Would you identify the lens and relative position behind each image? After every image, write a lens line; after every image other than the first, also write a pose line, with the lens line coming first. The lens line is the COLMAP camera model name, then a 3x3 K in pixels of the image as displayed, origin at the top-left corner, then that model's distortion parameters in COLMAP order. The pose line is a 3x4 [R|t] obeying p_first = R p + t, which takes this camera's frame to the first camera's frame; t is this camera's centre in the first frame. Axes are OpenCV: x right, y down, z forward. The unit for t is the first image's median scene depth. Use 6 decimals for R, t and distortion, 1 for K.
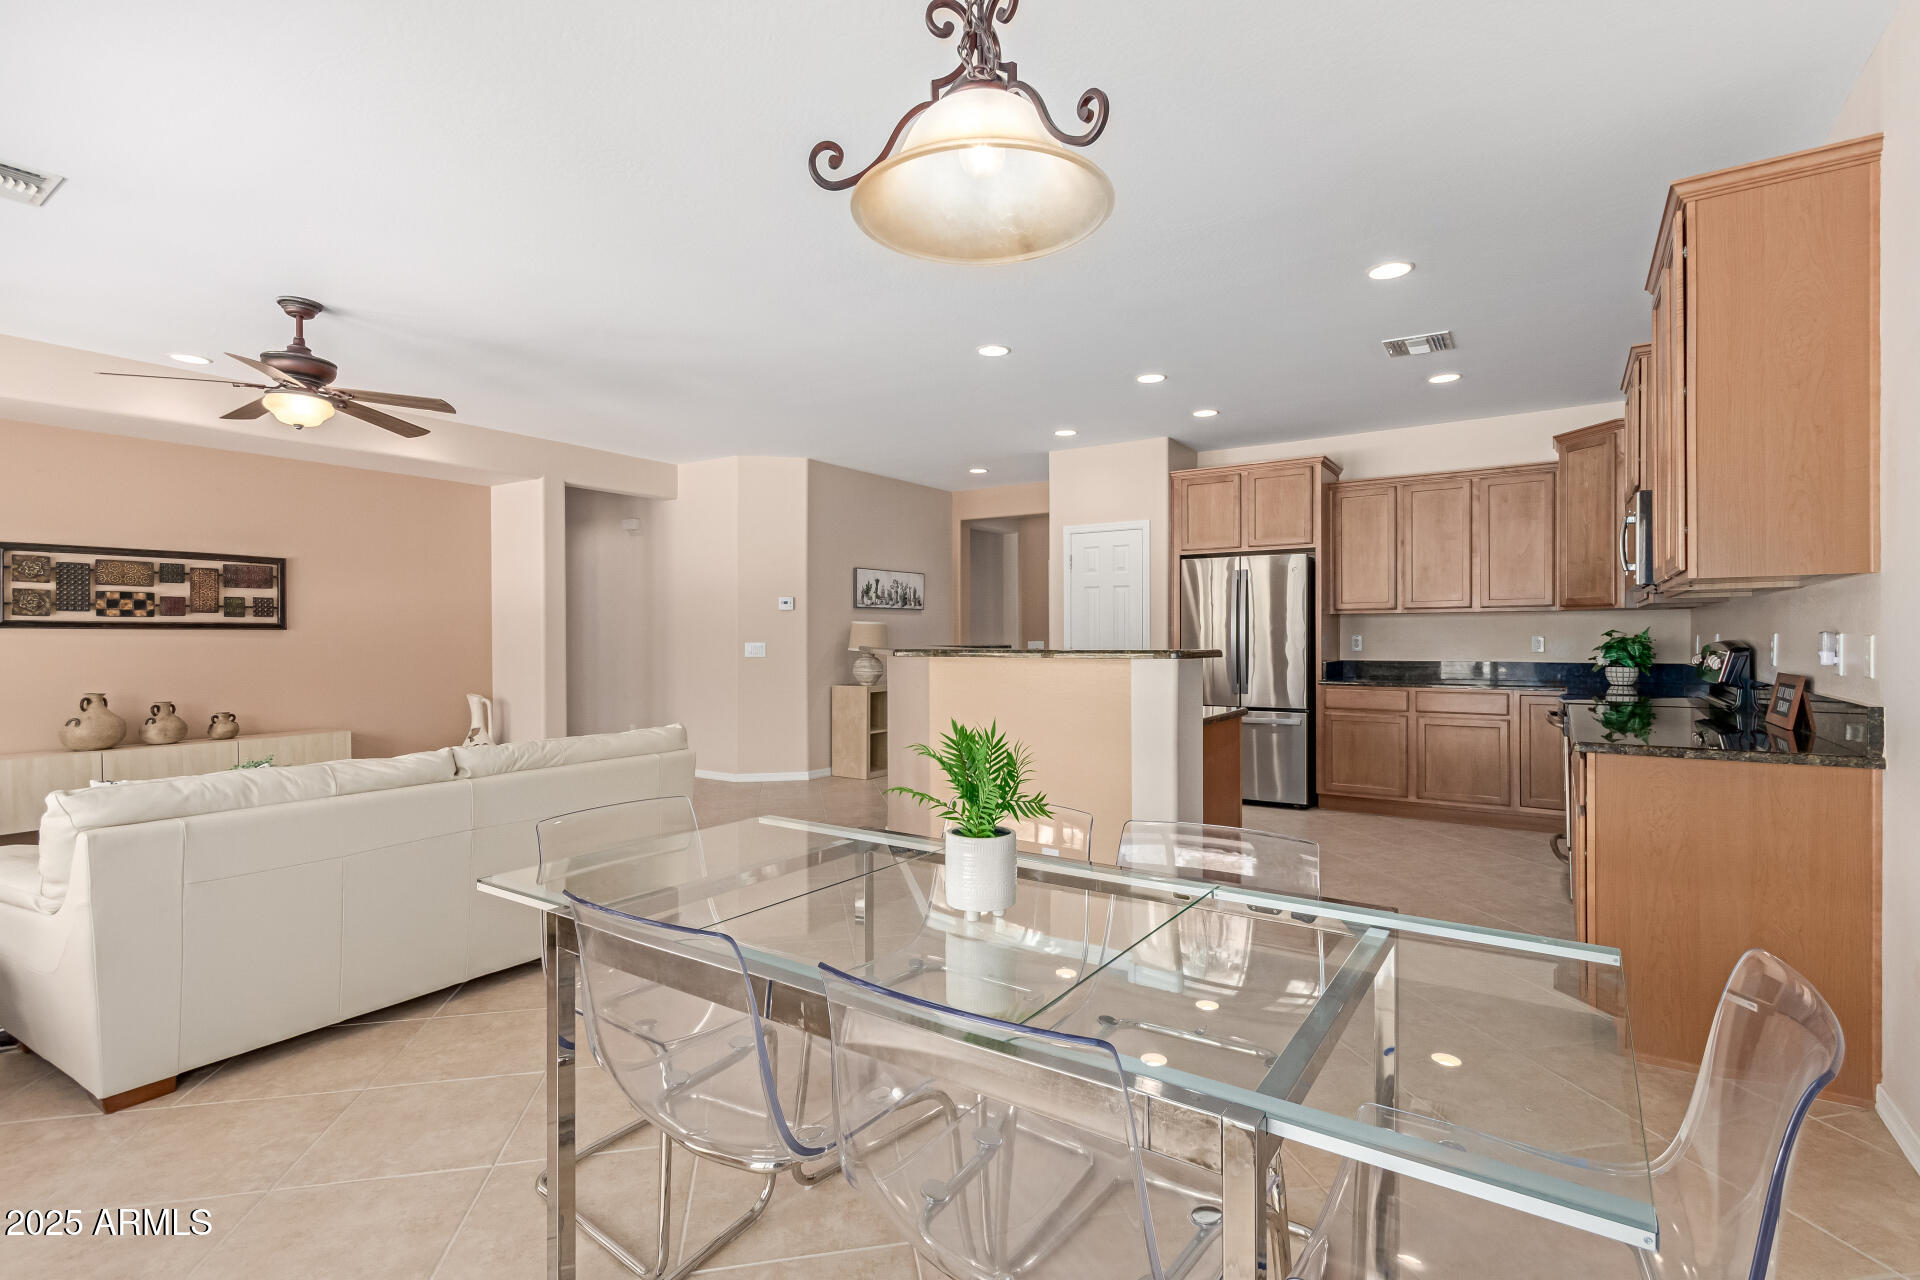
lens RADIAL K [[864.7, 0, 972.2], [0, 864.7, 644.3], [0, 0, 1]] dist [0.001521, 0.000060]
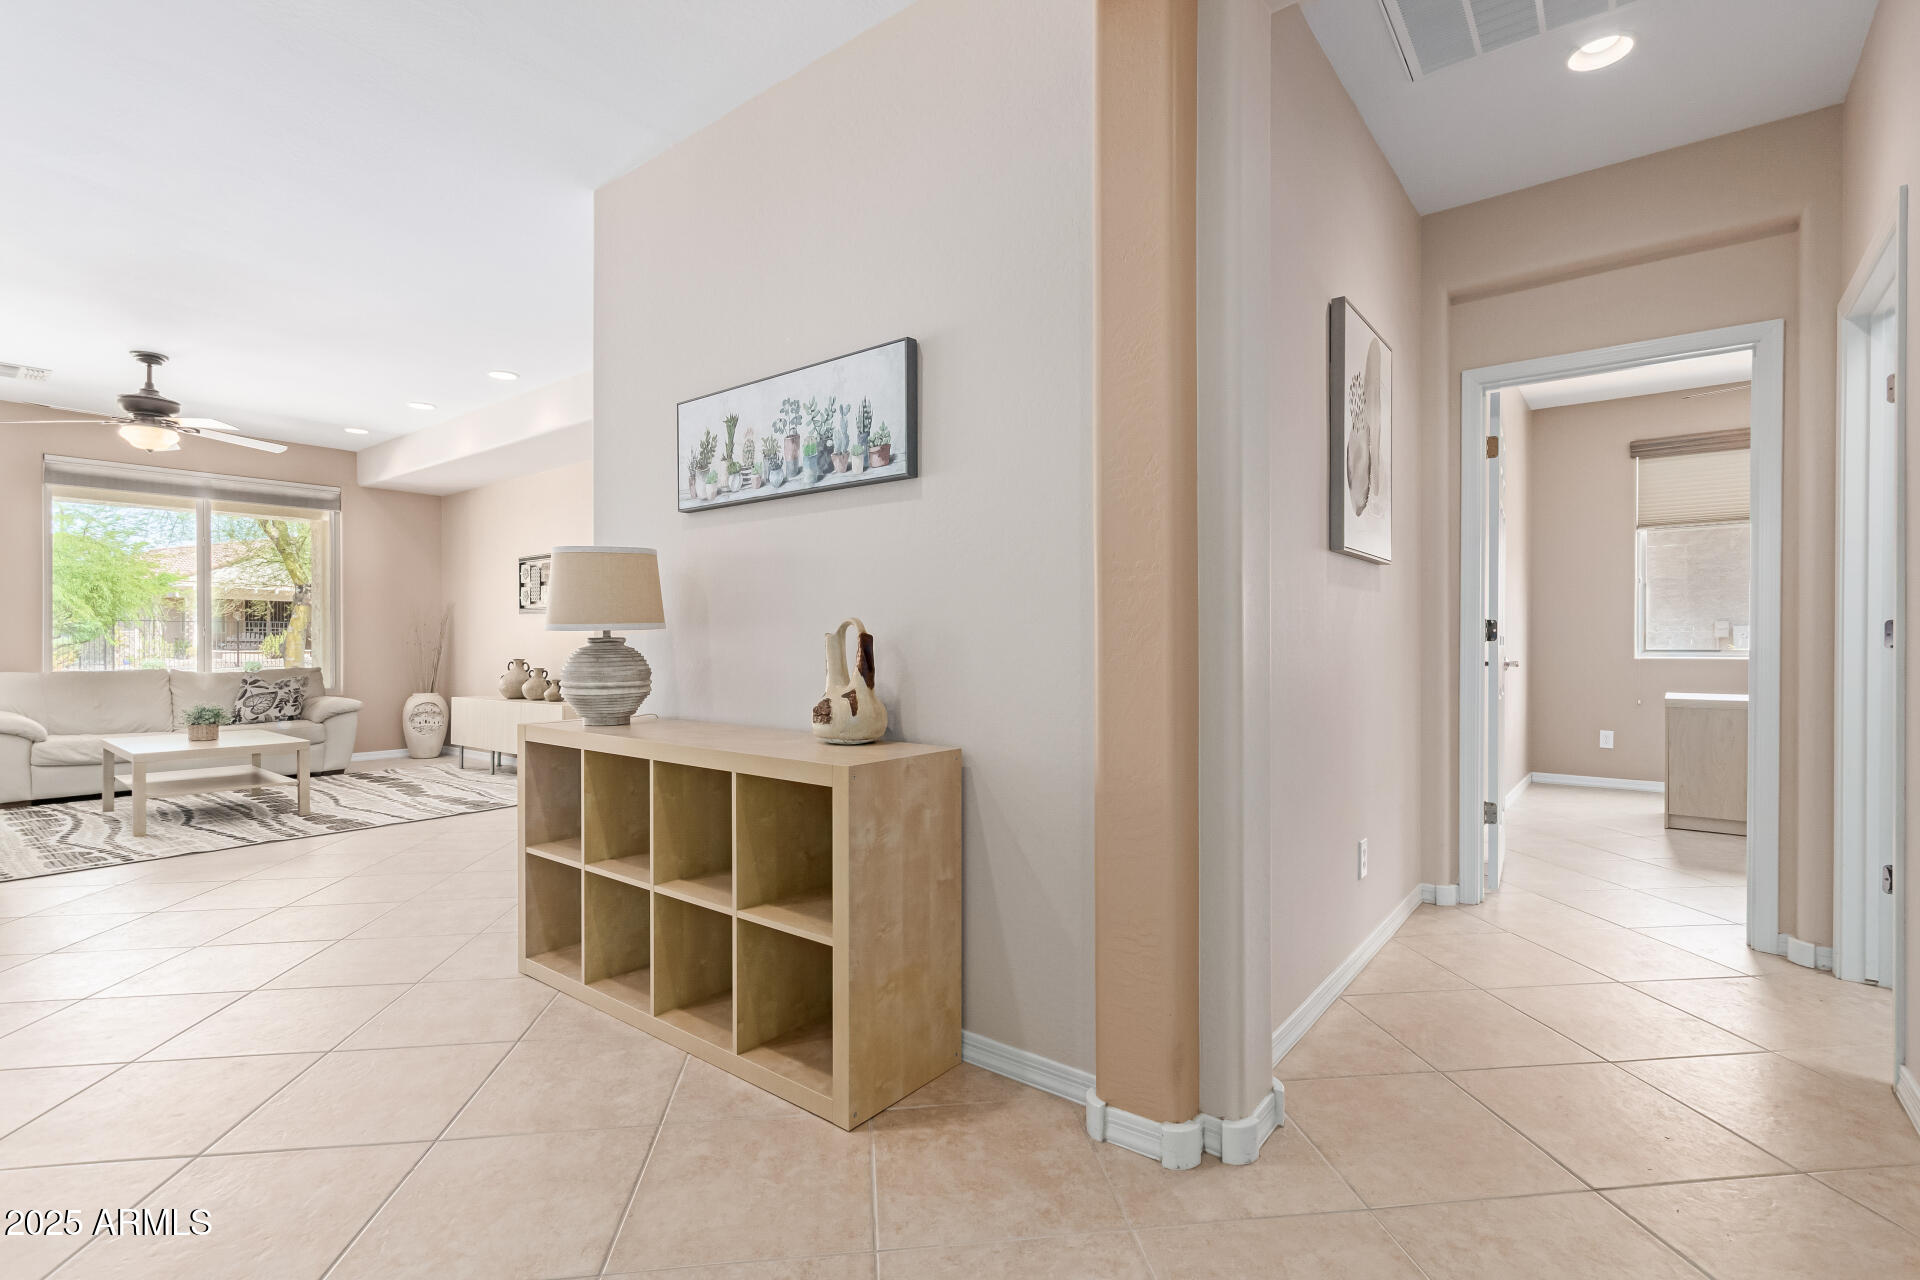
lens RADIAL K [[913.1, 0, 960.0], [0, 913.1, 640.0], [0, 0, 1]] dist [0.001285, 0.007191]
pose [[-0.081326, 0.003235, -0.996682, 0.340693], [-0.003692, 0.999987, 0.003547, 0.014979], [0.996681, 0.003968, -0.081313, 1.589662]]
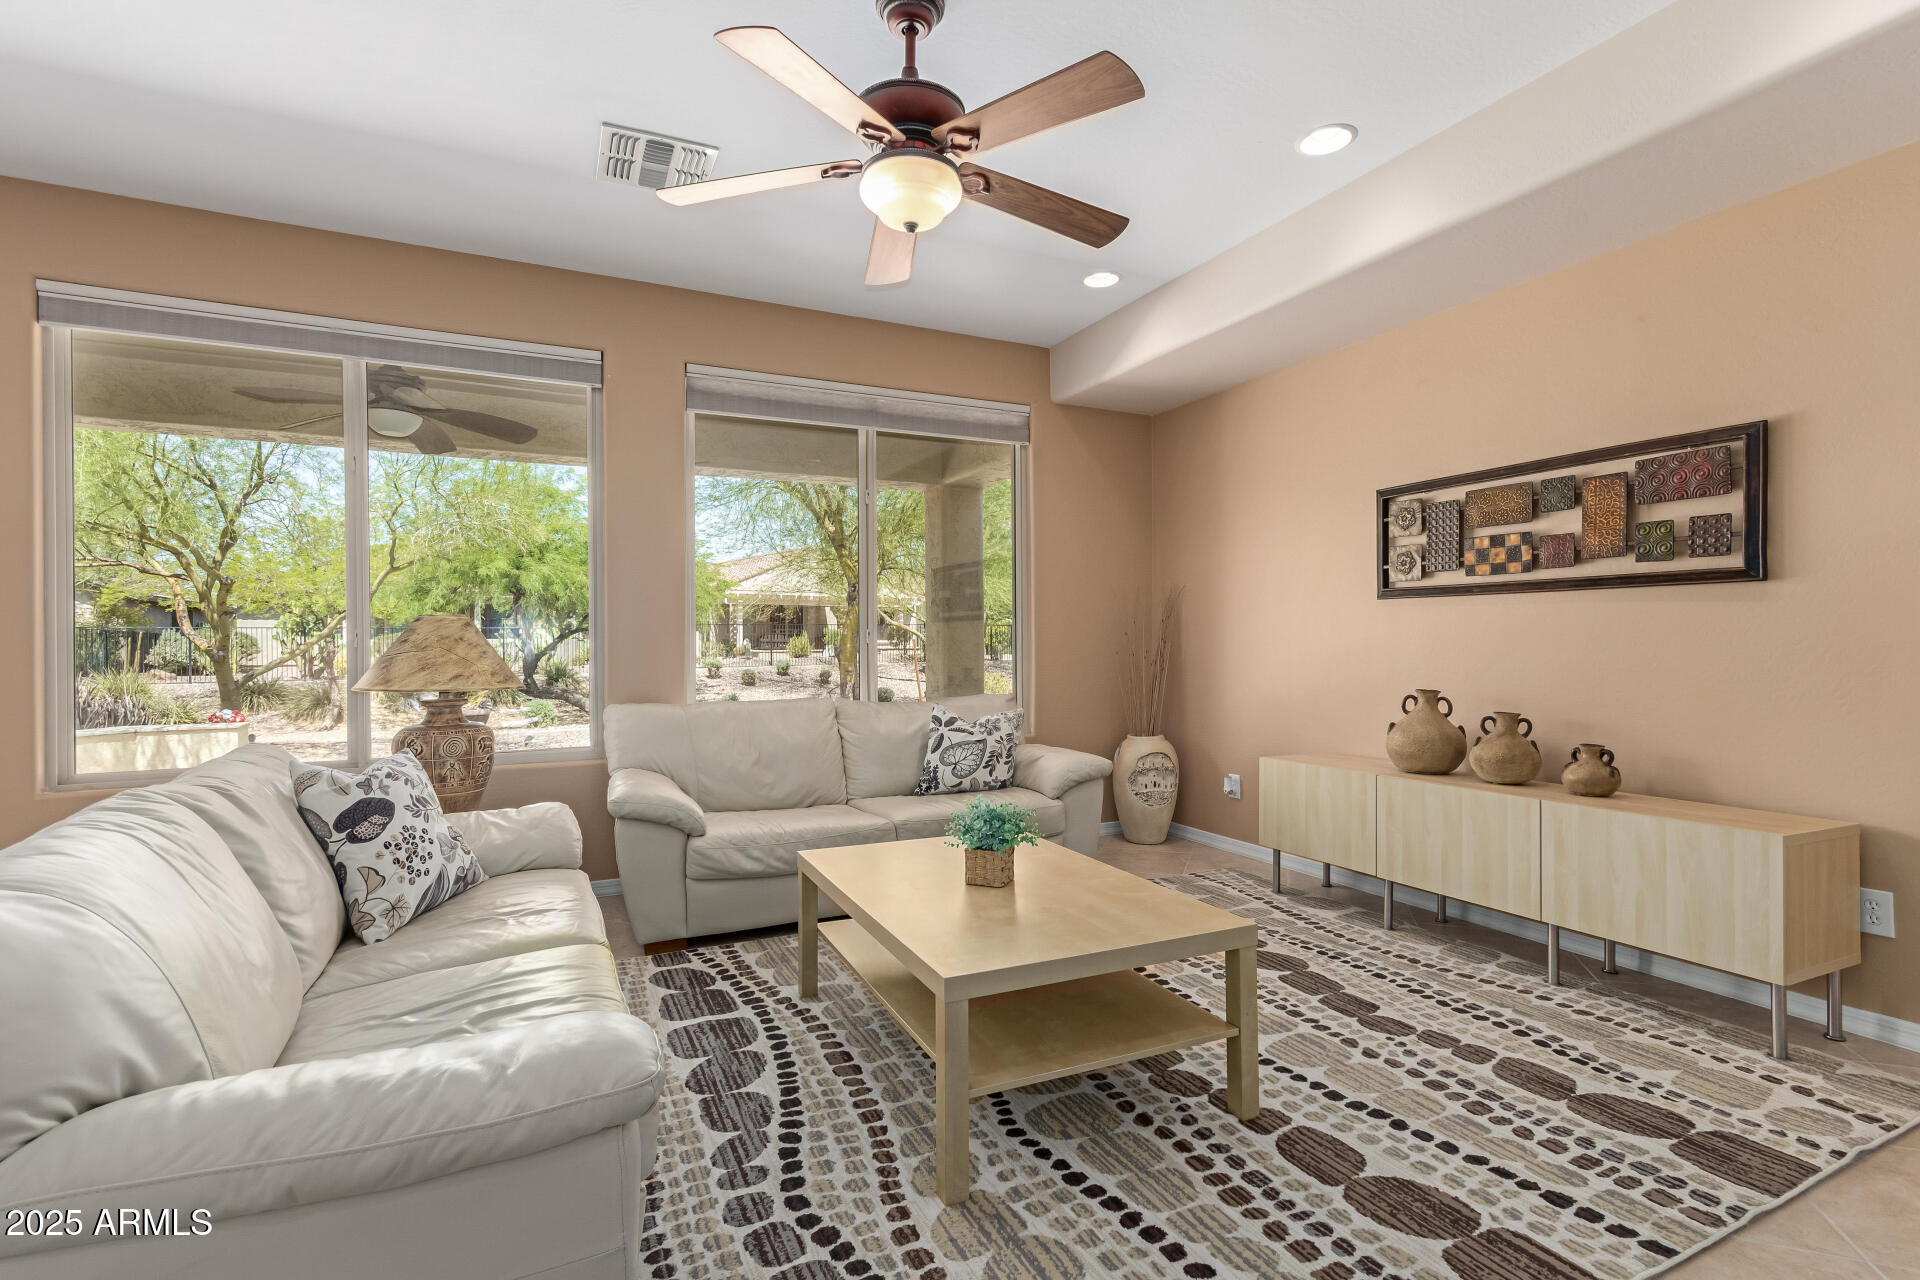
lens RADIAL K [[884.0, 0, 957.6], [0, 884.0, 646.8], [0, 0, 1]] dist [0.004000, -0.000036]
pose [[-0.500661, 0.011811, -0.865563, -0.202425], [0.001012, 0.999914, 0.013059, 0.010818], [0.865643, 0.005662, -0.500630, 0.901680]]
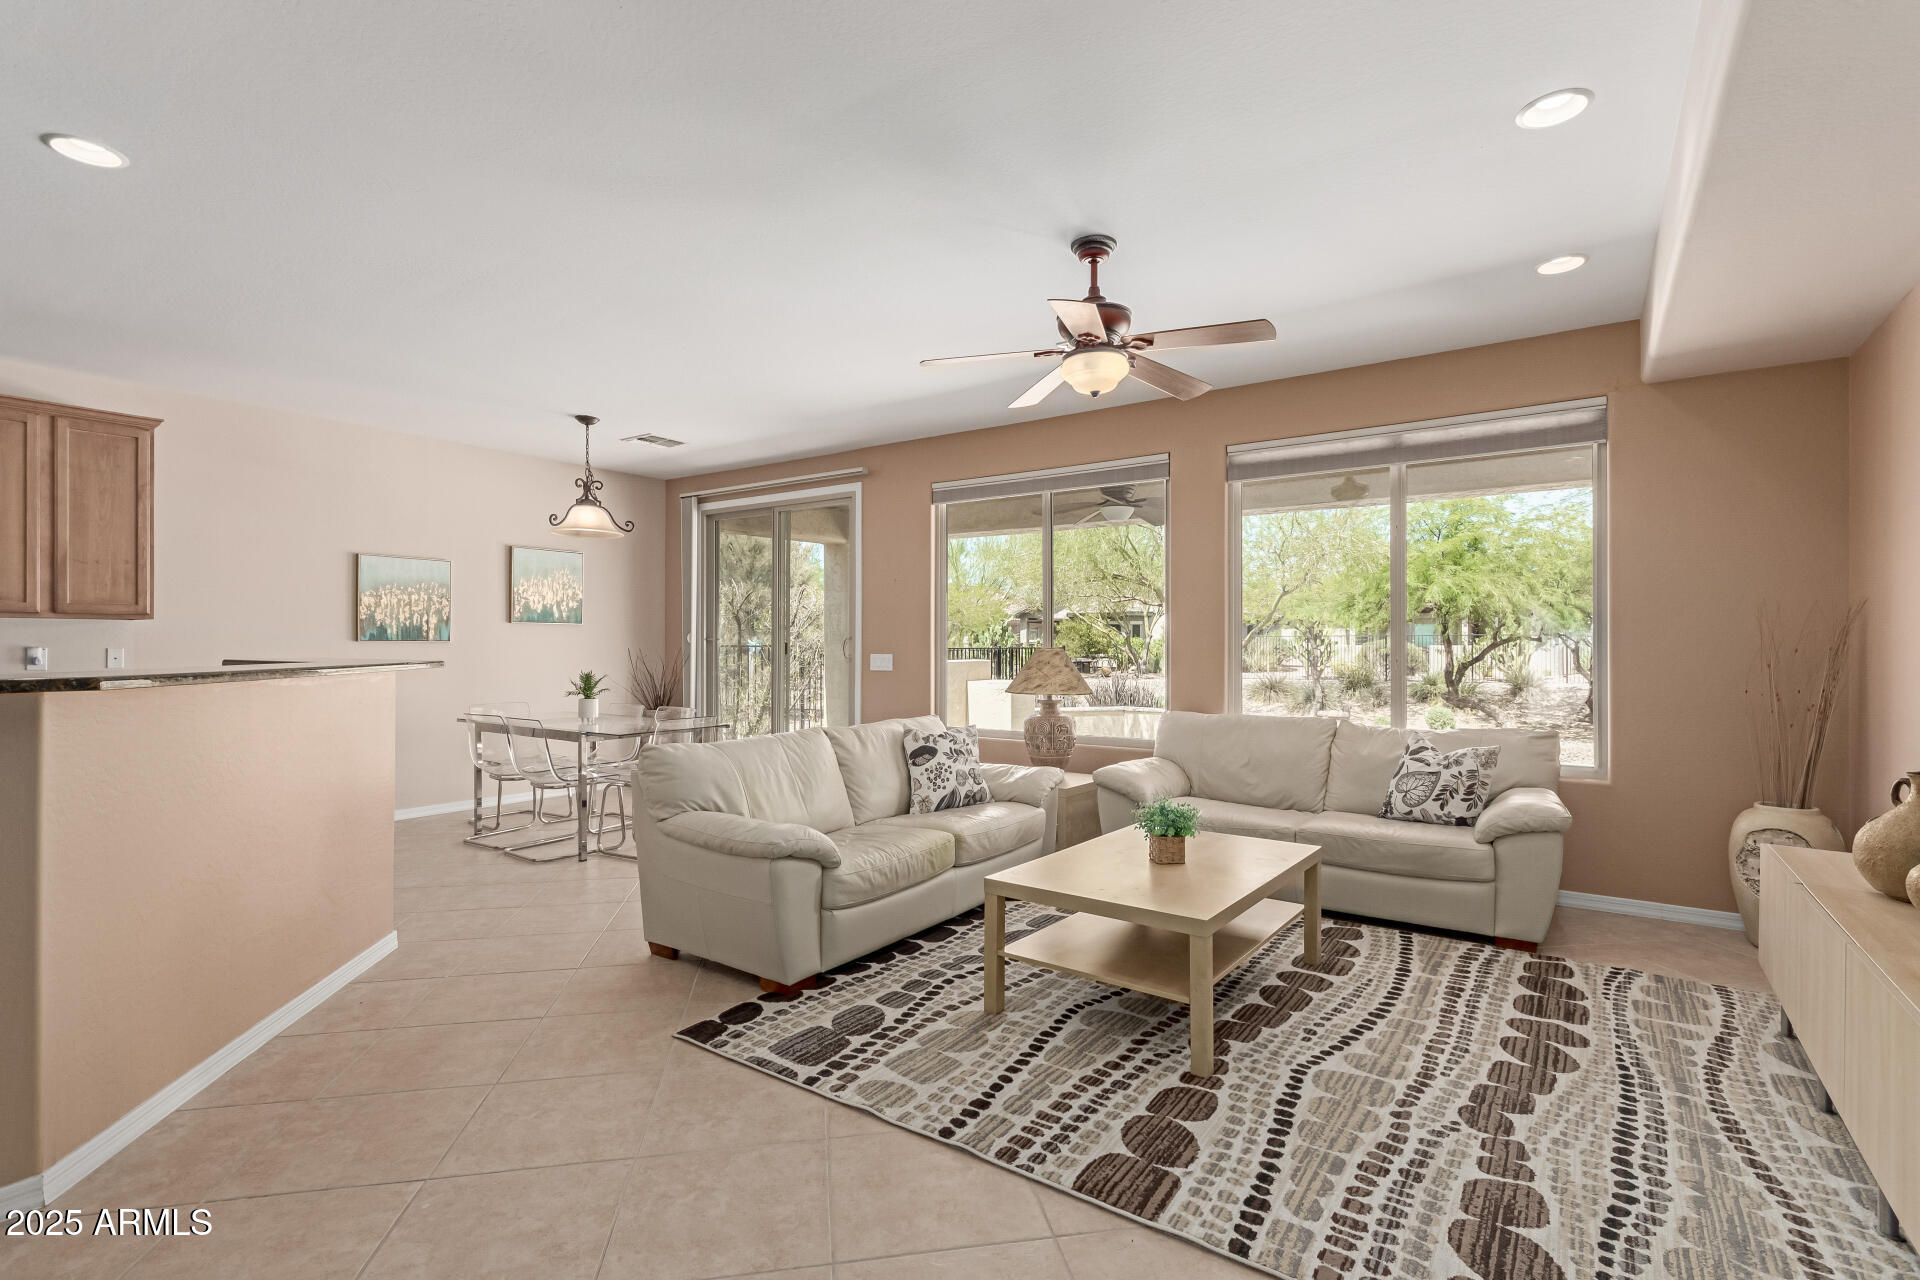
lens RADIAL K [[885.4, 0, 969.7], [0, 885.4, 641.4], [0, 0, 1]] dist [0.004632, 0.000636]
pose [[-0.999931, 0.003171, 0.011297, -0.455532], [0.003234, 0.999979, 0.005553, -0.014276], [-0.011279, 0.005589, -0.999921, 1.264795]]
